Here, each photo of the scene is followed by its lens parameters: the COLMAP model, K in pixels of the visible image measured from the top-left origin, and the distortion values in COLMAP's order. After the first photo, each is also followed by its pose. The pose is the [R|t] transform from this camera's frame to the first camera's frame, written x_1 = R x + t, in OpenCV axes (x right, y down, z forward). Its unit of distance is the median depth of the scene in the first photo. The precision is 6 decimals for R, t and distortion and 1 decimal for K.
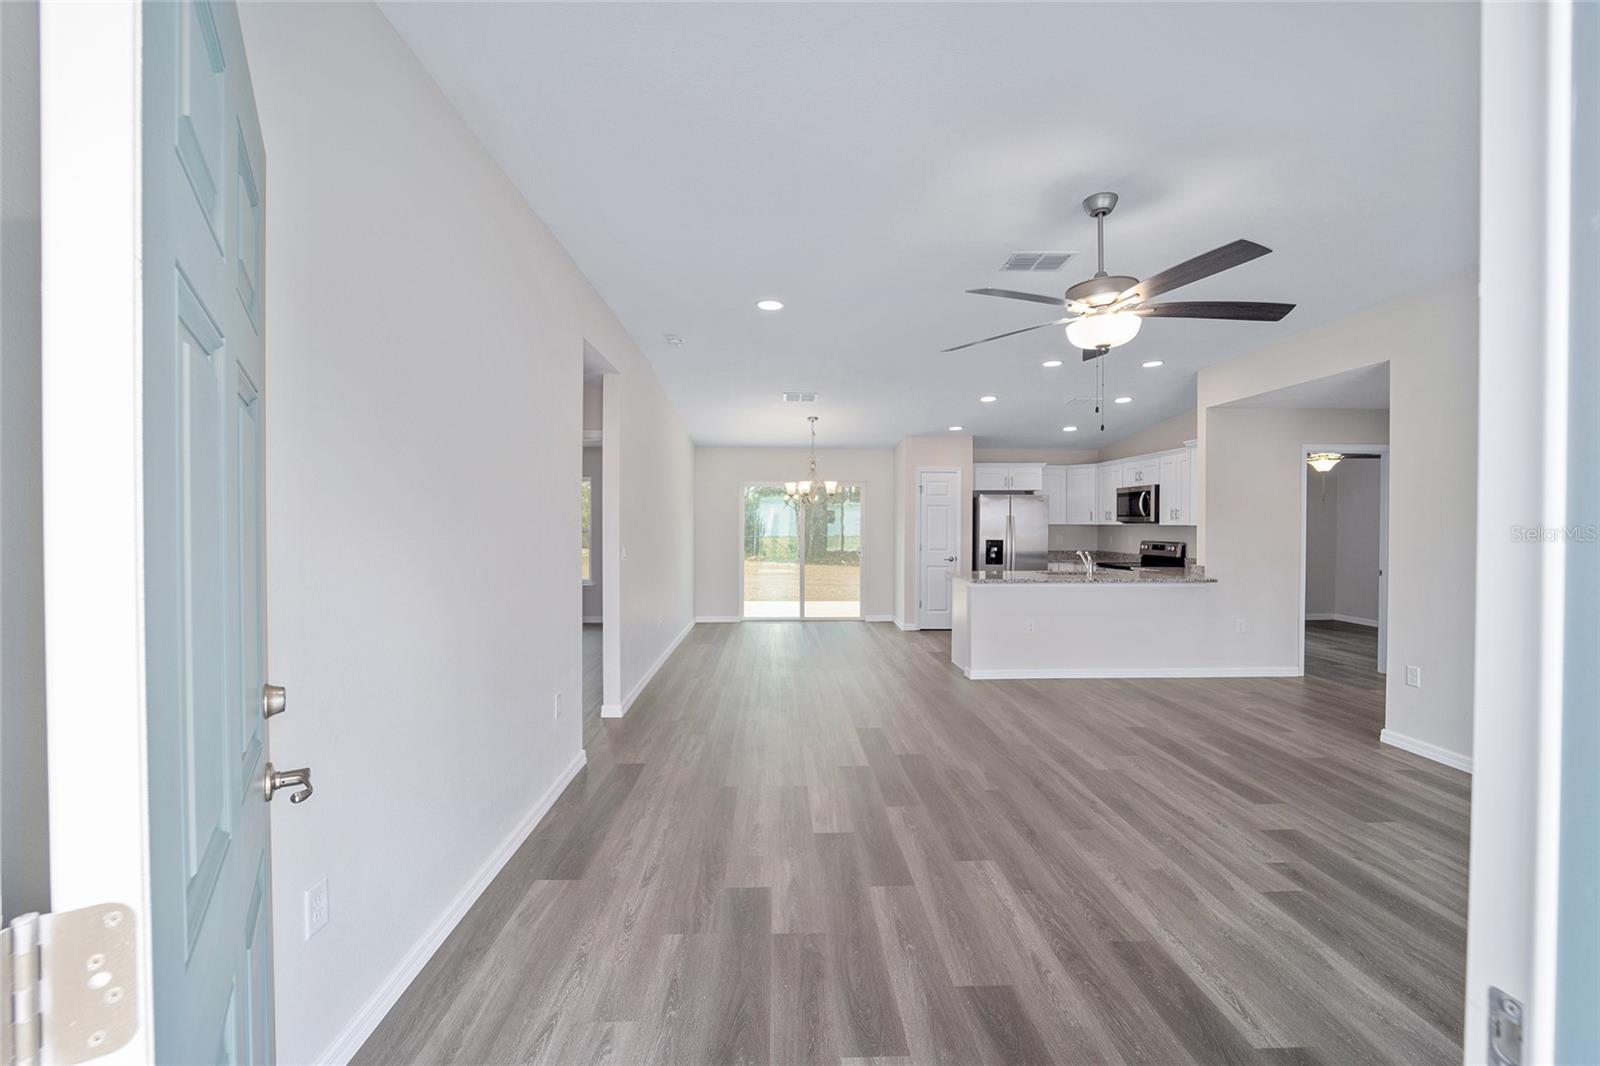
lens RADIAL K [[647.3, 0, 800.6], [0, 647.3, 527.7], [0, 0, 1]] dist [-0.013850, 0.002007]
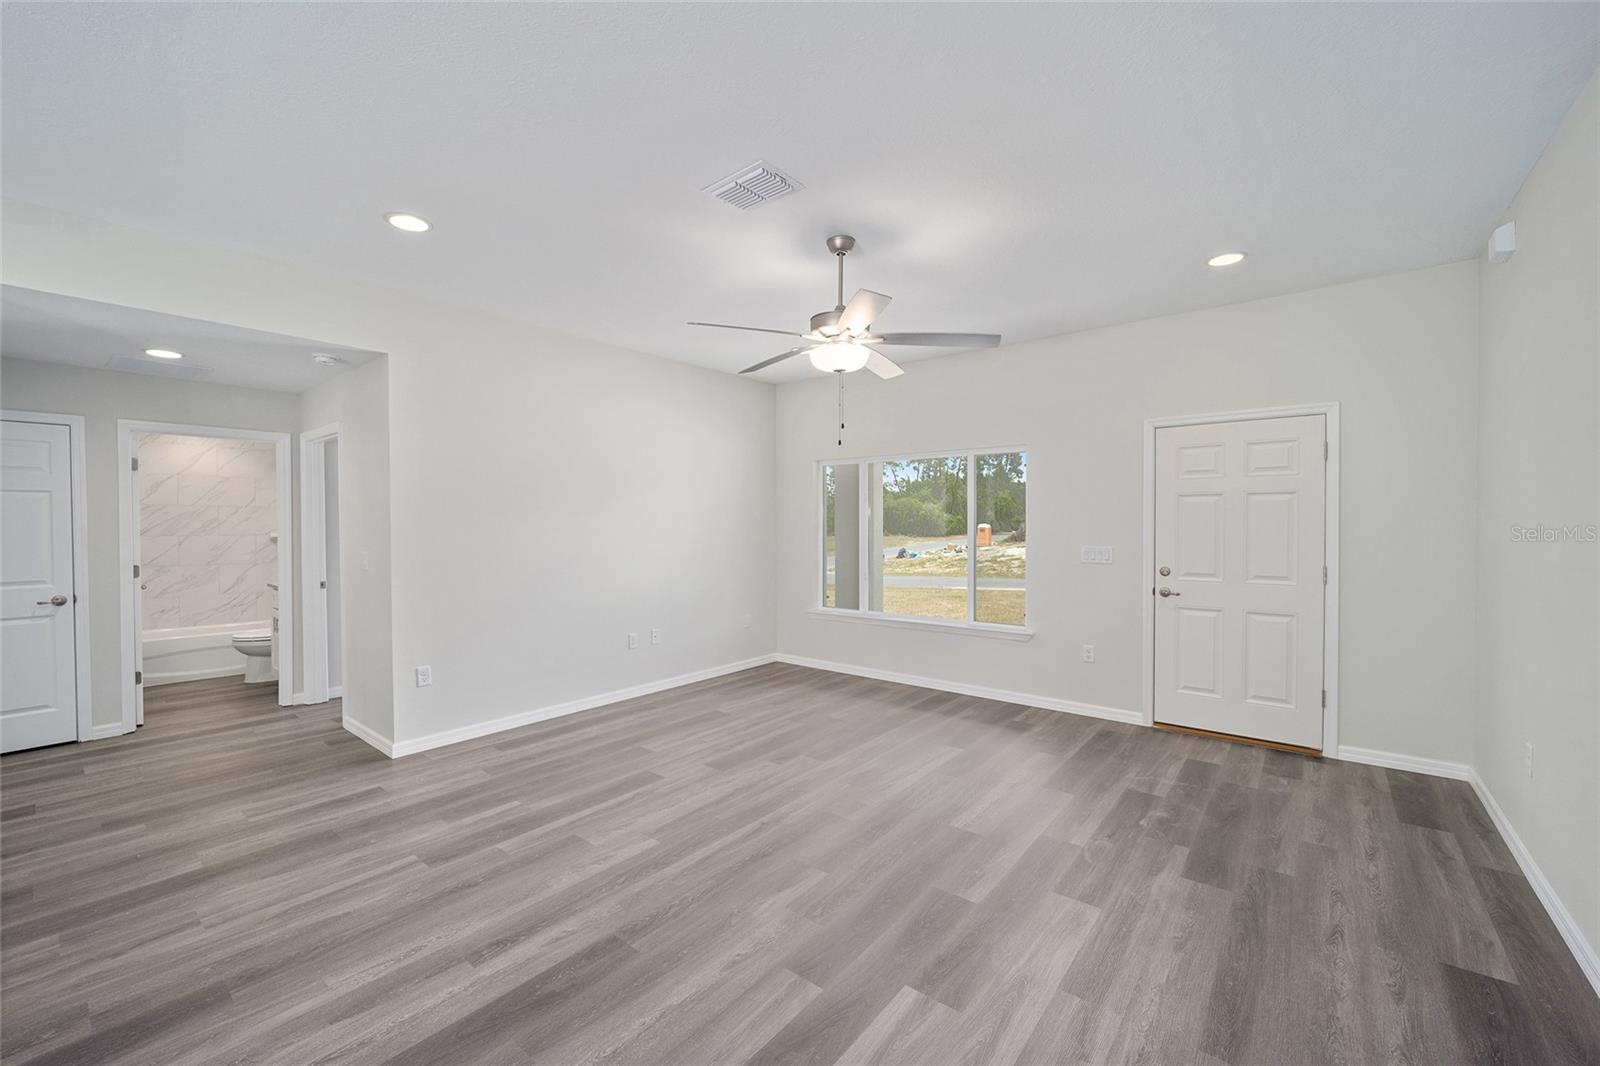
lens RADIAL K [[647.3, 0, 796.9], [0, 647.3, 528.6], [0, 0, 1]] dist [-0.013850, 0.002007]
pose [[-0.749542, -0.006445, 0.661926, -0.136563], [0.005790, 0.999851, 0.016292, -0.013303], [-0.661932, 0.016044, -0.749393, 1.122946]]
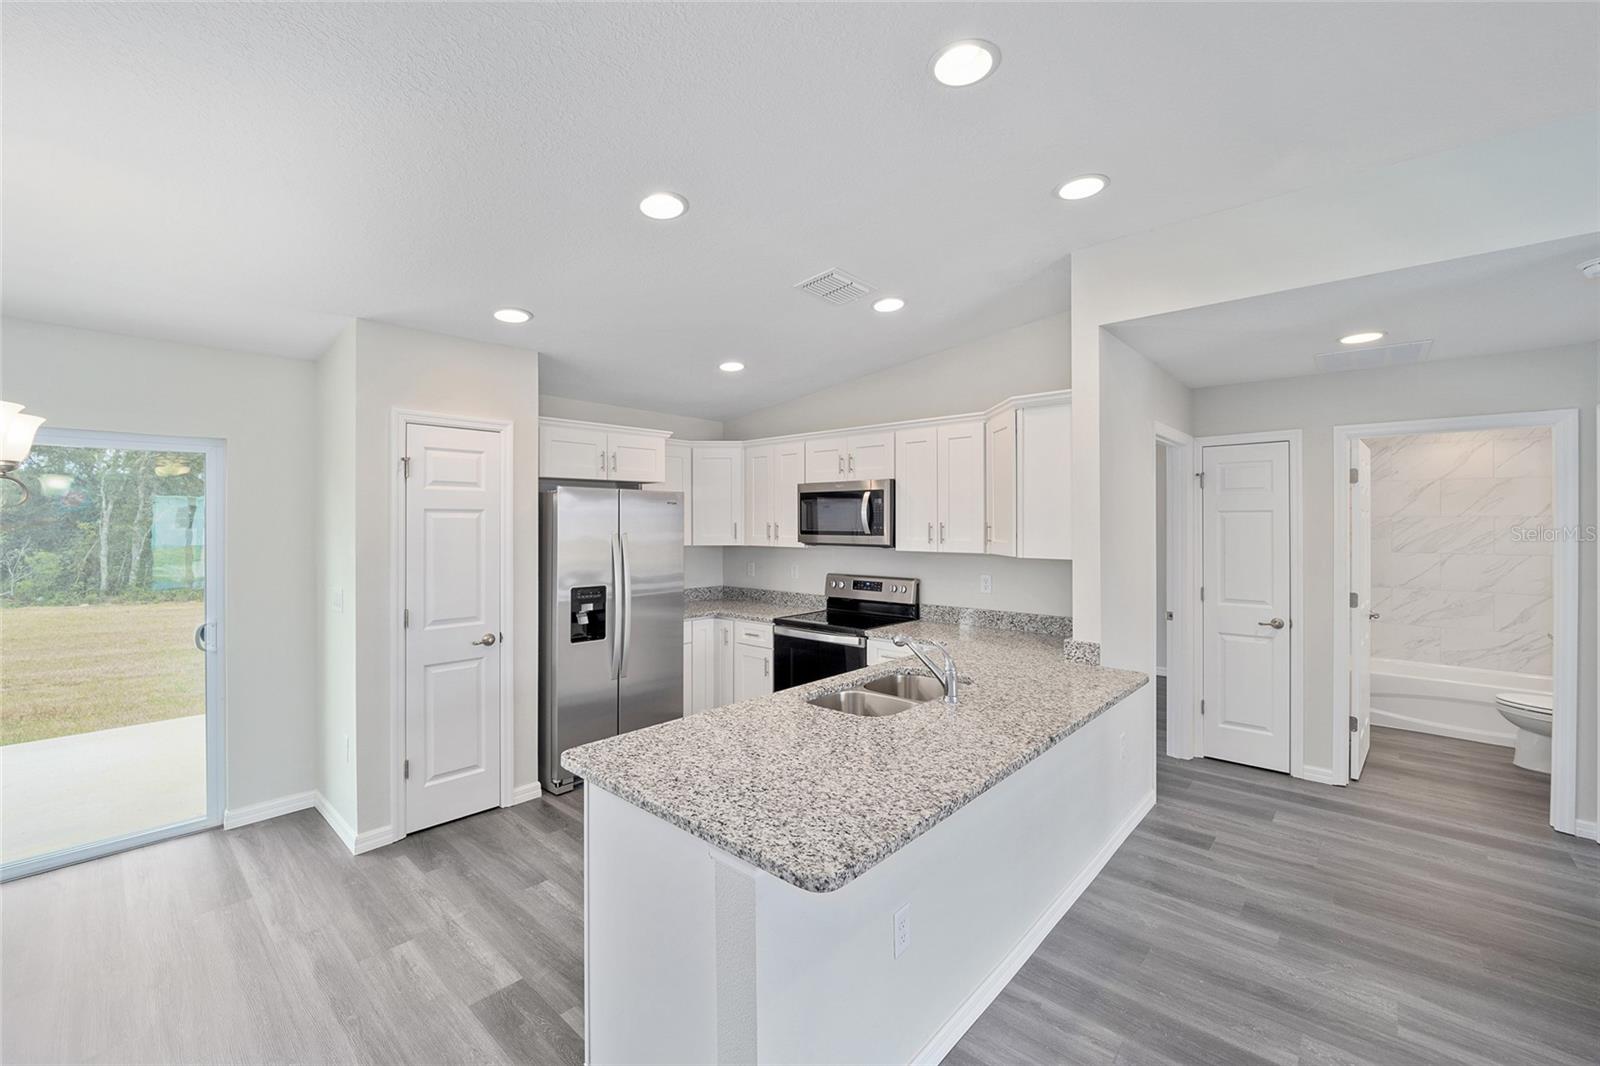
lens RADIAL K [[647.3, 0, 798.6], [0, 647.3, 523.1], [0, 0, 1]] dist [-0.013850, 0.002007]
pose [[0.700774, -0.003185, 0.713376, 0.134996], [0.008189, 0.999960, -0.003579, -0.040826], [-0.713336, 0.008350, 0.700773, 0.997129]]
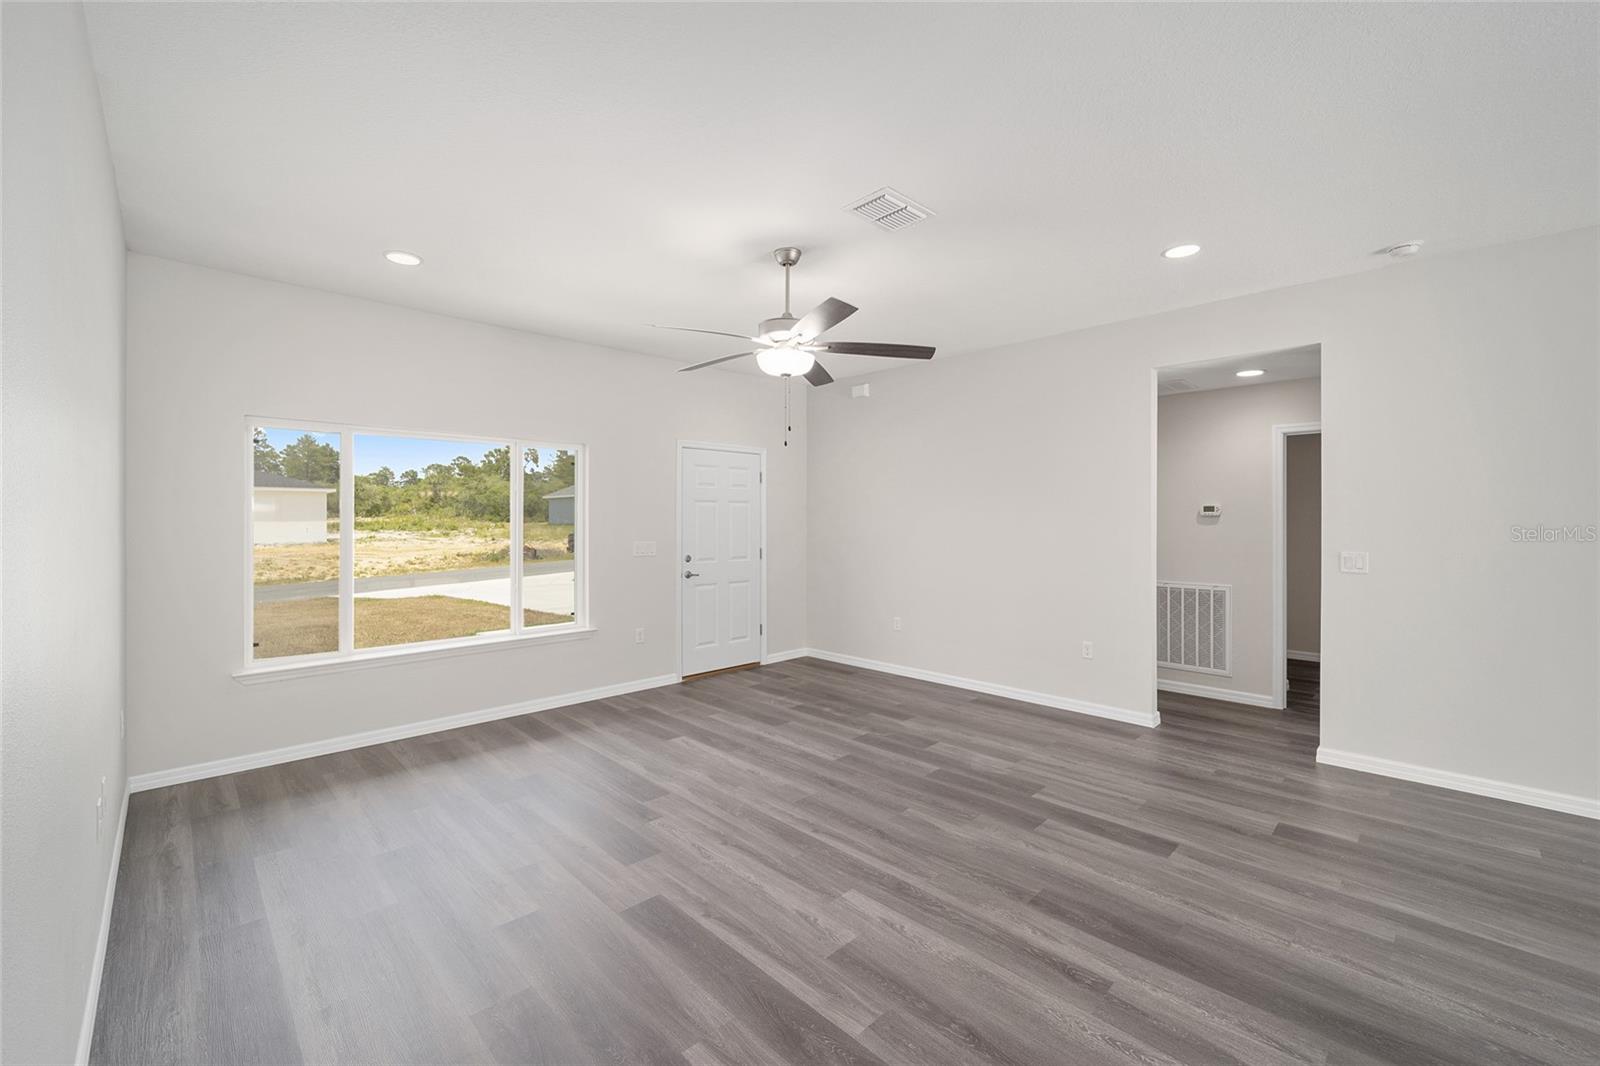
lens RADIAL K [[647.3, 0, 798.5], [0, 647.3, 521.1], [0, 0, 1]] dist [-0.013850, 0.002007]
pose [[-0.740915, -0.002696, -0.671594, 0.733063], [-0.007378, 0.999964, 0.004125, -0.010948], [0.671559, 0.008012, -0.740908, 1.115875]]
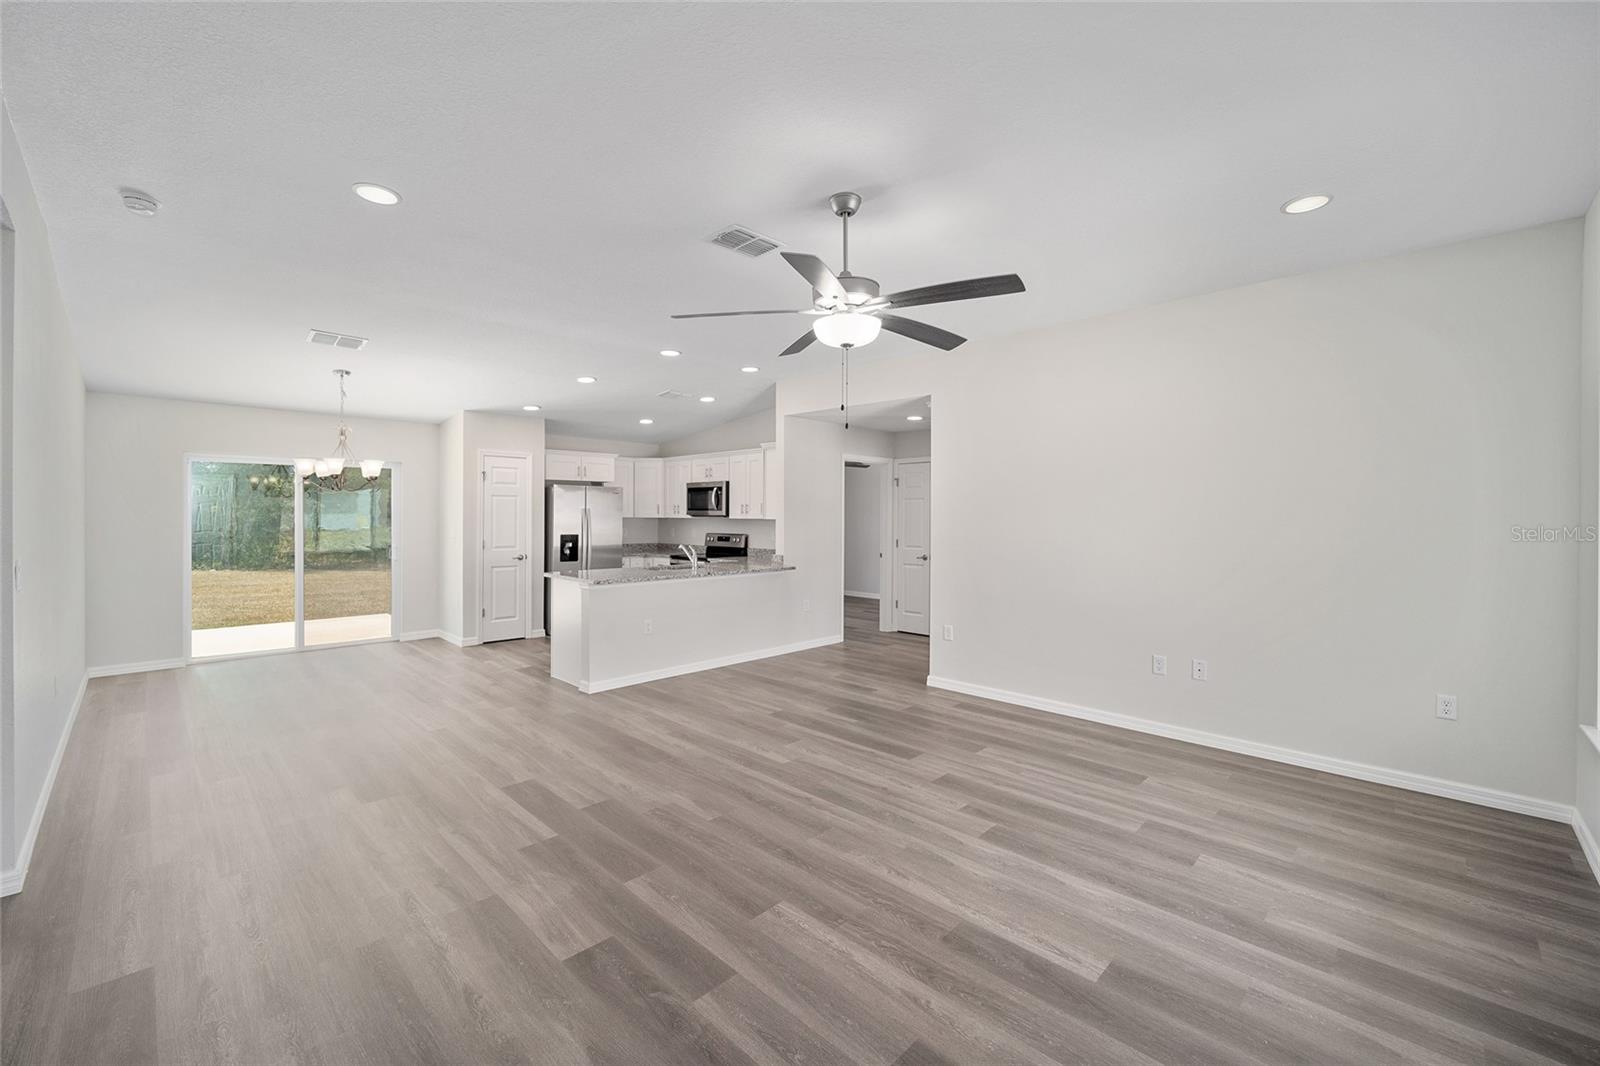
lens RADIAL K [[647.3, 0, 800.0], [0, 647.3, 521.7], [0, 0, 1]] dist [-0.013850, 0.002007]
pose [[0.725289, -0.004408, 0.688431, -0.165197], [0.000676, 0.999984, 0.005690, -0.007743], [-0.688444, -0.003662, 0.725280, 0.188250]]
